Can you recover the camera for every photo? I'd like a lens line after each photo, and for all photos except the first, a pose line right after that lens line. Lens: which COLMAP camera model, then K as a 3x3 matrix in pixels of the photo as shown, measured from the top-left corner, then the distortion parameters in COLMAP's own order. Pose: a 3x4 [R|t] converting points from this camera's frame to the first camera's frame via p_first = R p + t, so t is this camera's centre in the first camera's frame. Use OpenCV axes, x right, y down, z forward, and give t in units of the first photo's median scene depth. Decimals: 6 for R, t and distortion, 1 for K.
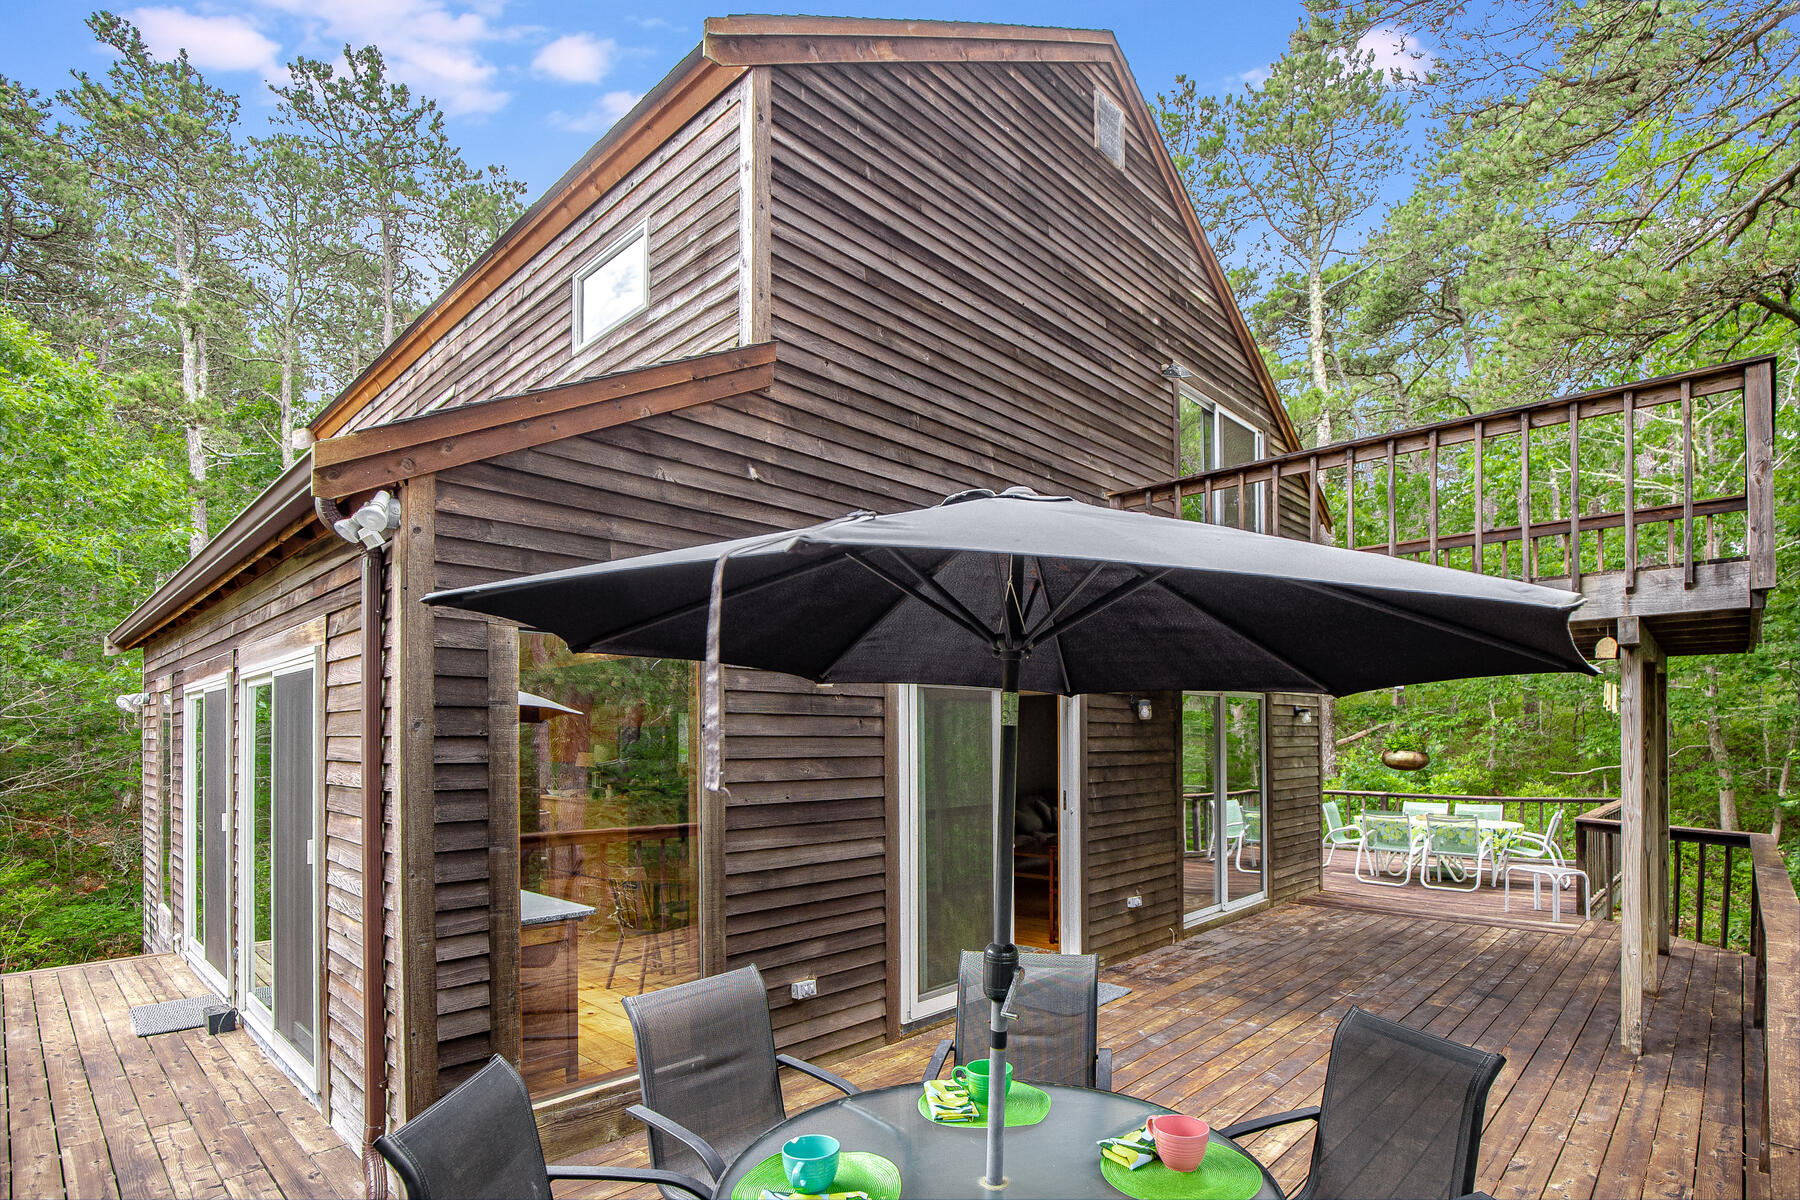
lens RADIAL K [[884.9, 0, 901.8], [0, 884.9, 736.3], [0, 0, 1]] dist [-0.032589, 0.005512]
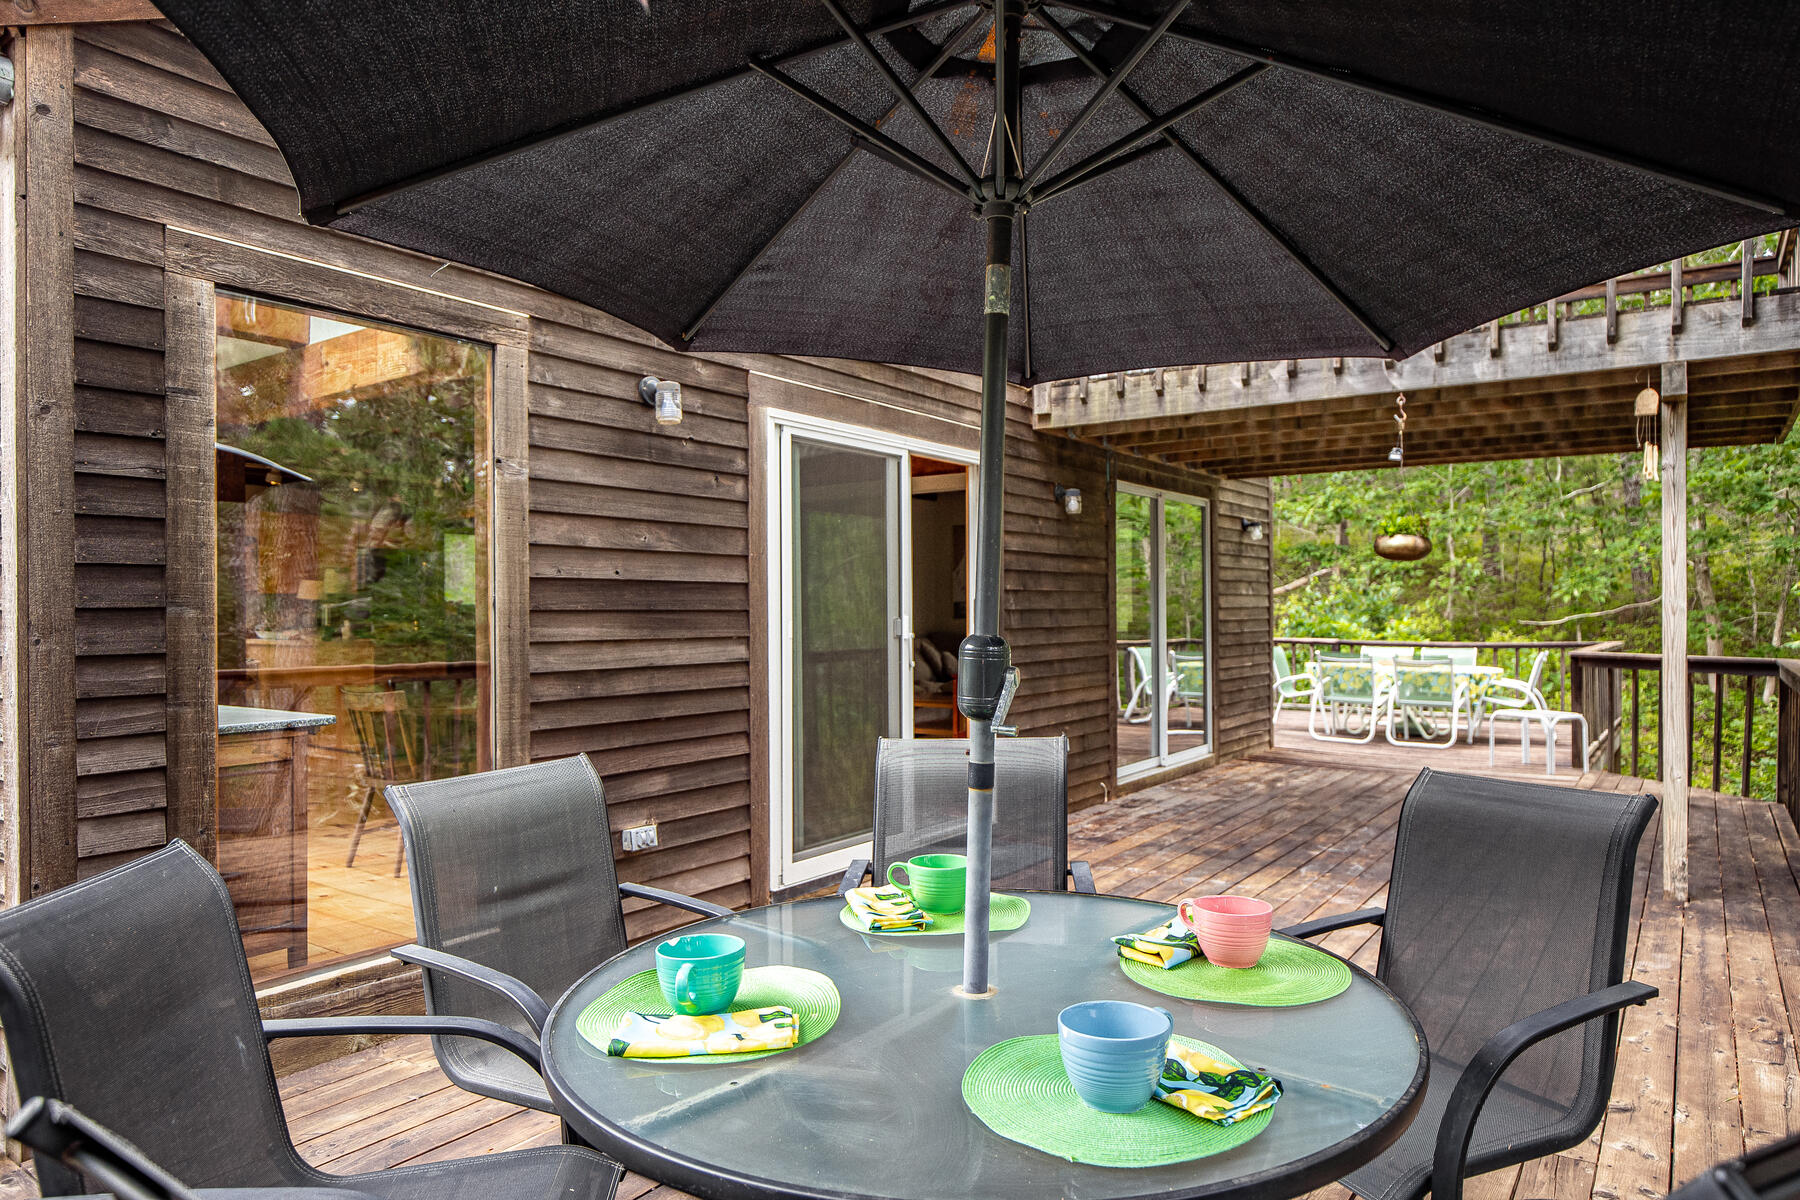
lens RADIAL K [[1114.5, 0, 890.4], [0, 1114.5, 602.3], [0, 0, 1]] dist [-0.006384, 0.005775]
pose [[0.990687, 0.002026, 0.136146, -0.029366], [-0.003038, 0.999969, 0.007227, 0.079101], [-0.136127, -0.007573, 0.990662, 0.063939]]
